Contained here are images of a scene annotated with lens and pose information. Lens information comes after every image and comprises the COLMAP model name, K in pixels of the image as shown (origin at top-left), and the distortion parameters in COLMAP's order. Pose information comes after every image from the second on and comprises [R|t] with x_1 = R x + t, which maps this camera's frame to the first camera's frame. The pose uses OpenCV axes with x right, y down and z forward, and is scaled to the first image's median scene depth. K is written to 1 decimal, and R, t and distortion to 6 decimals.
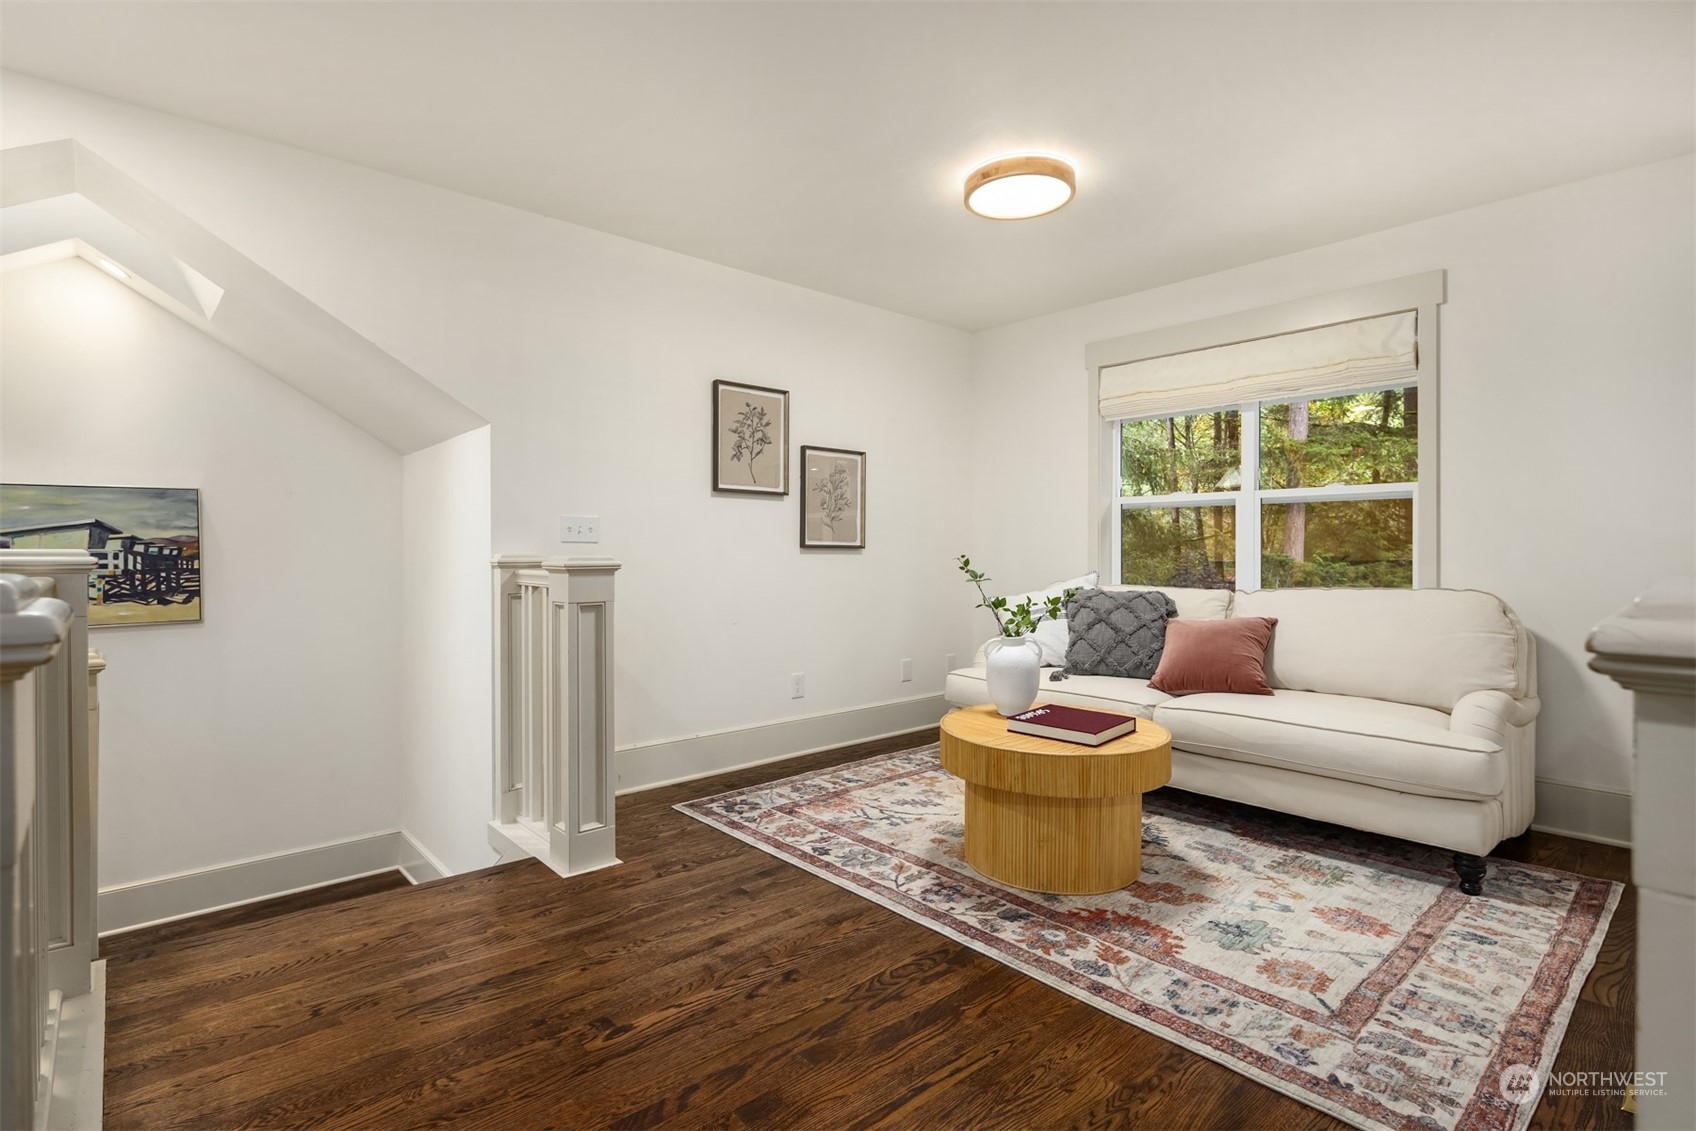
lens RADIAL K [[822.2, 0, 848.6], [0, 822.2, 564.4], [0, 0, 1]] dist [0.033502, 0.000618]
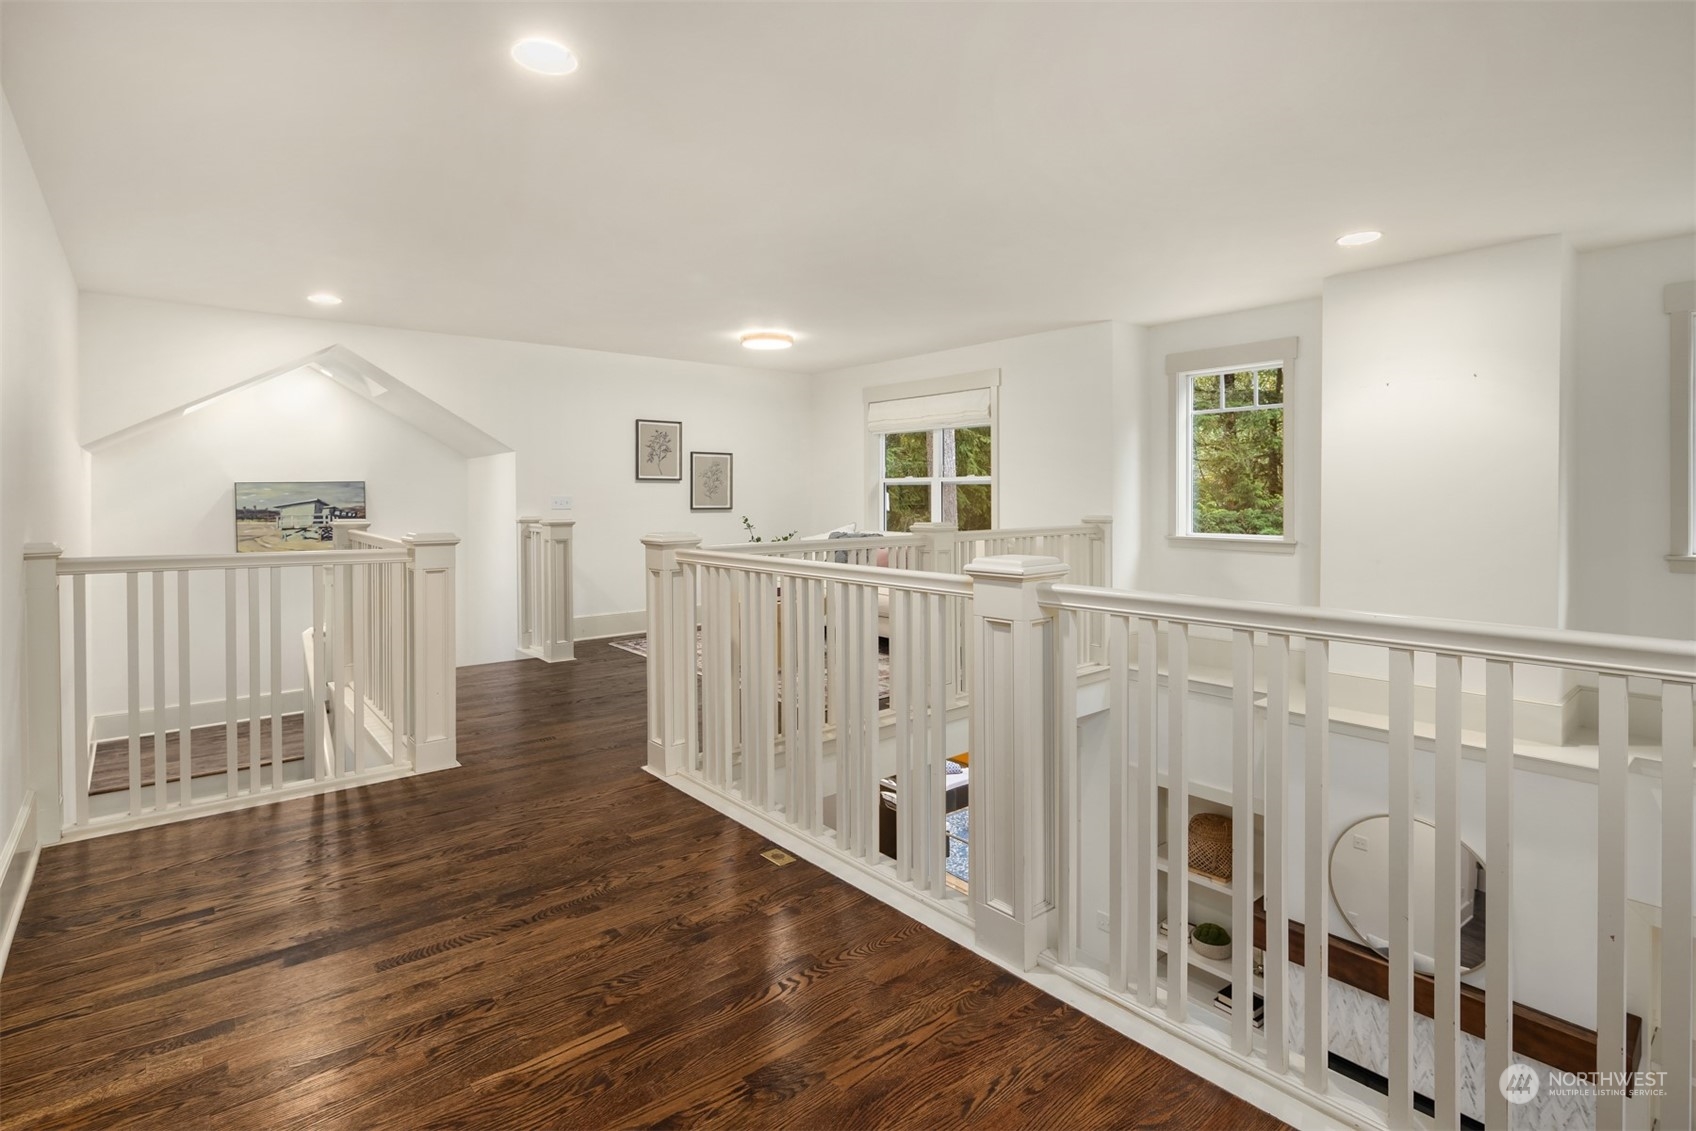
lens RADIAL K [[822.2, 0, 856.5], [0, 822.2, 511.2], [0, 0, 1]] dist [0.033502, 0.000618]
pose [[0.999773, -0.004143, -0.020910, 0.399948], [0.004225, 0.999983, 0.003920, -0.026162], [0.020893, -0.004007, 0.999774, -0.907052]]
